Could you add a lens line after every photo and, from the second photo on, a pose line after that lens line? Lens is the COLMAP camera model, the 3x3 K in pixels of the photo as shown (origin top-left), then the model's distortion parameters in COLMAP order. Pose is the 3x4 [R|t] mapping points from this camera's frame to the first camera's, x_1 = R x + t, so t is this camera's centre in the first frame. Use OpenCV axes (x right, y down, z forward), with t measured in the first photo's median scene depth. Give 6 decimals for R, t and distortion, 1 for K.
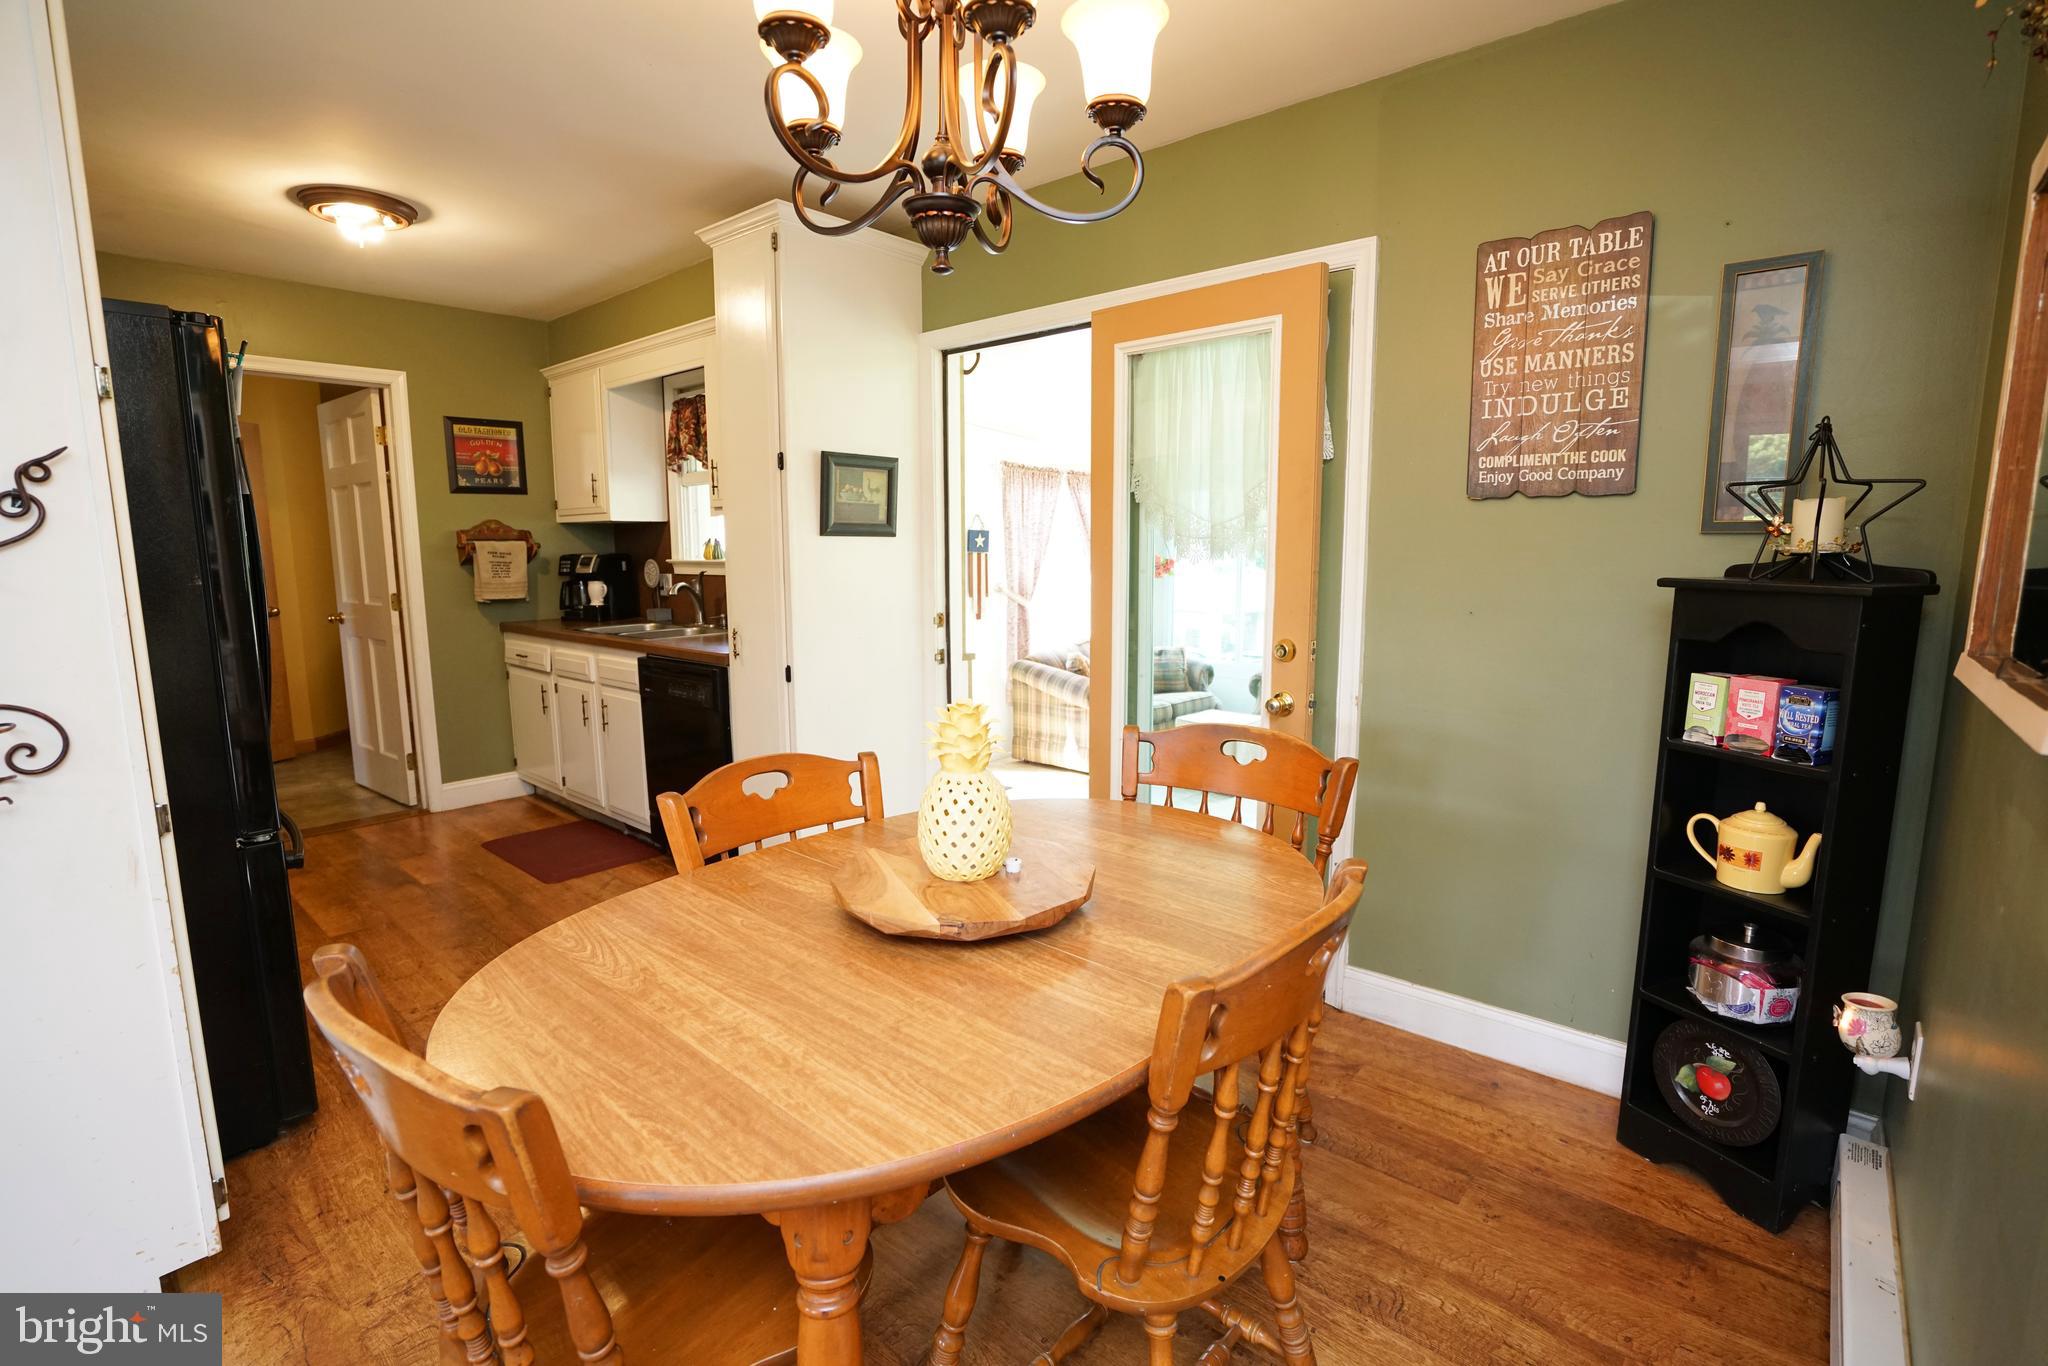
lens RADIAL K [[942.4, 0, 1026.6], [0, 942.4, 675.2], [0, 0, 1]] dist [-0.057576, 0.023775]
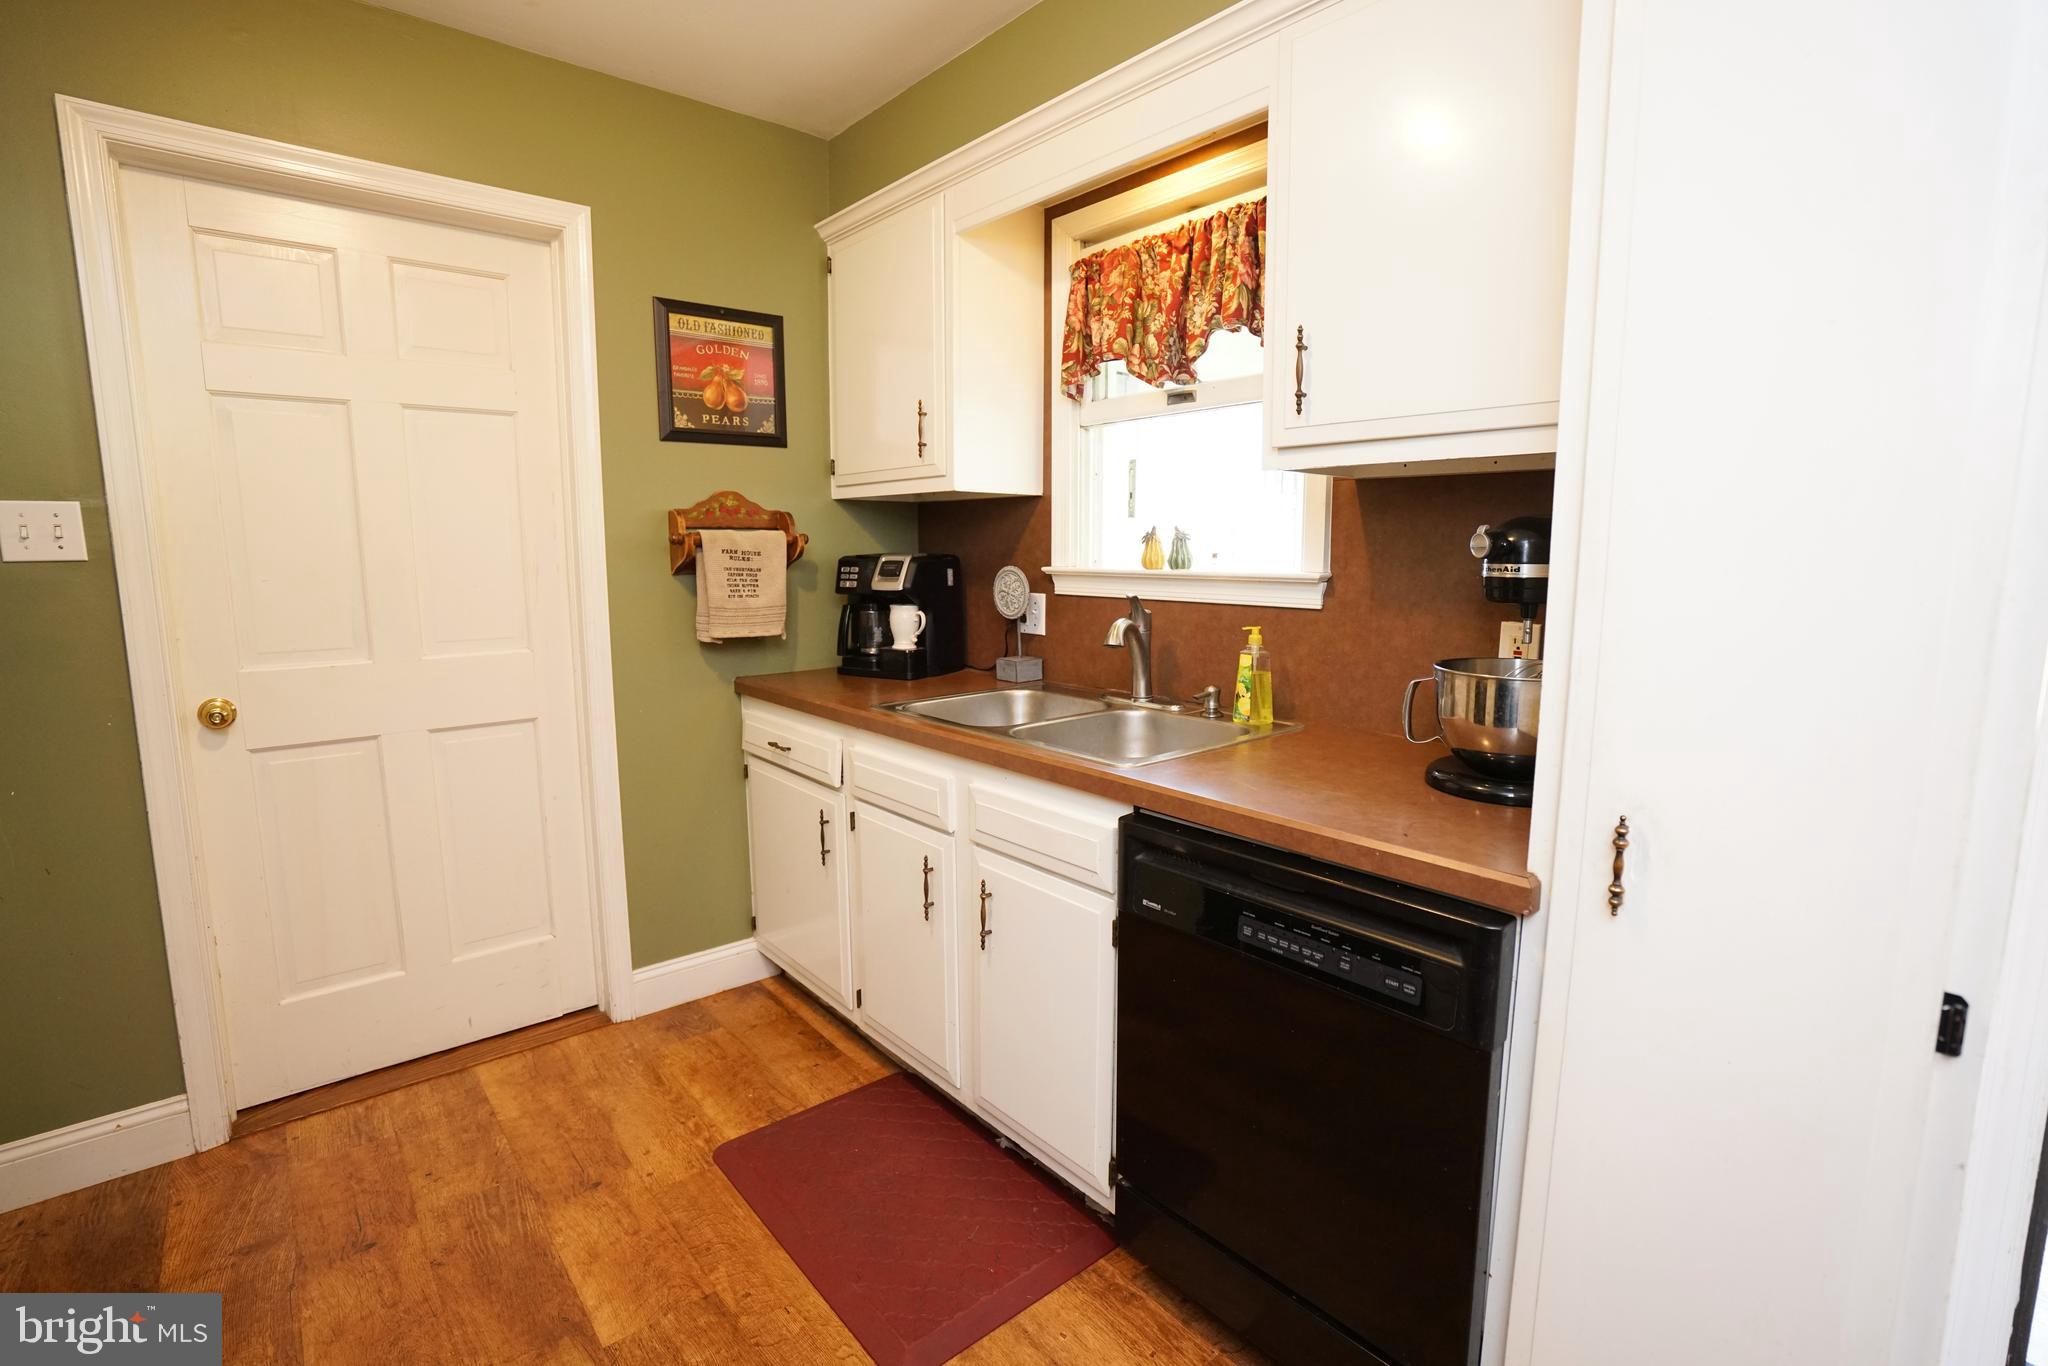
lens RADIAL K [[942.4, 0, 1026.6], [0, 942.4, 675.2], [0, 0, 1]] dist [-0.057576, 0.023775]
pose [[0.989234, 0.024187, -0.144327, -0.322499], [-0.024567, 0.999698, -0.000852, -0.063356], [0.144263, 0.004389, 0.989530, 0.481206]]
